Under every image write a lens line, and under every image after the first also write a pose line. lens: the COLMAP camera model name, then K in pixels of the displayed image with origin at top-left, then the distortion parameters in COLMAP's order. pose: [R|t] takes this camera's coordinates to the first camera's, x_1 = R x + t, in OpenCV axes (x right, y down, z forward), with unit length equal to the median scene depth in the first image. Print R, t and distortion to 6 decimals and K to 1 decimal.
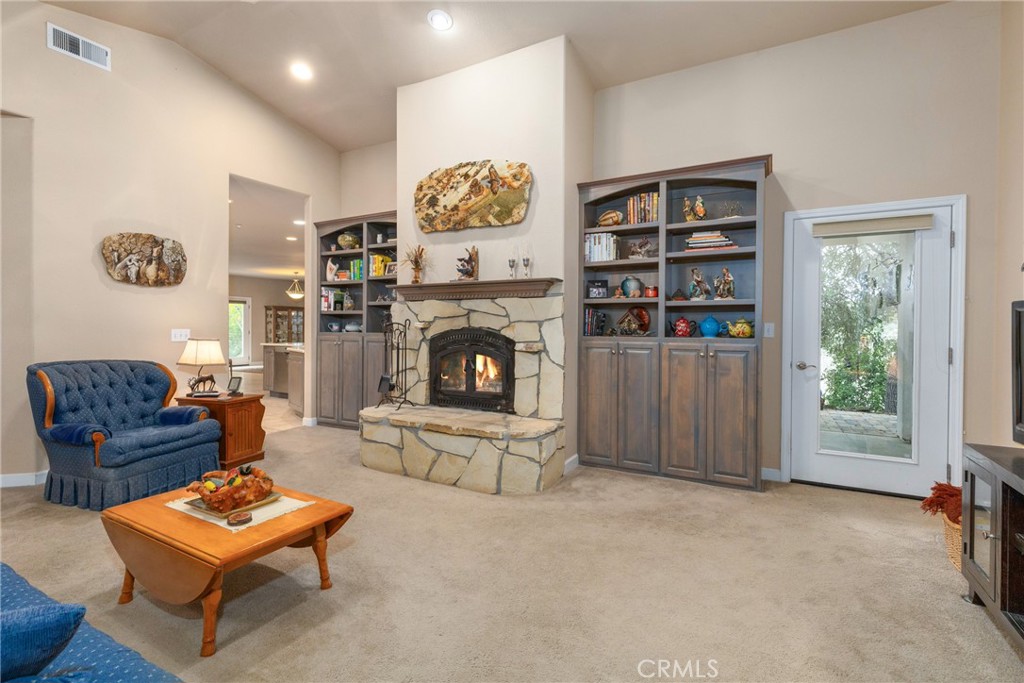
lens RADIAL K [[467.9, 0, 512.0], [0, 467.9, 341.5], [0, 0, 1]] dist [0.002507, 0.000398]
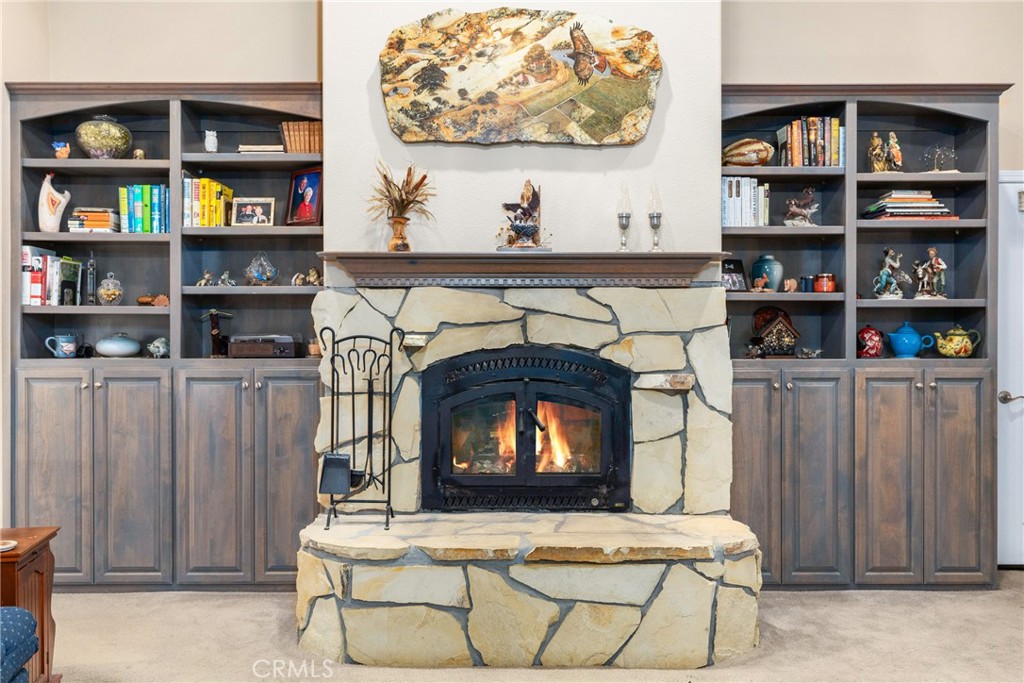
lens RADIAL K [[864.8, 0, 512.1], [0, 864.8, 366.0], [0, 0, 1]] dist [-0.001157, -0.004453]
pose [[0.876225, -0.018741, 0.481538, -0.570354], [0.019725, 0.999801, 0.003017, -0.011548], [-0.481499, 0.006855, 0.876420, 0.221293]]
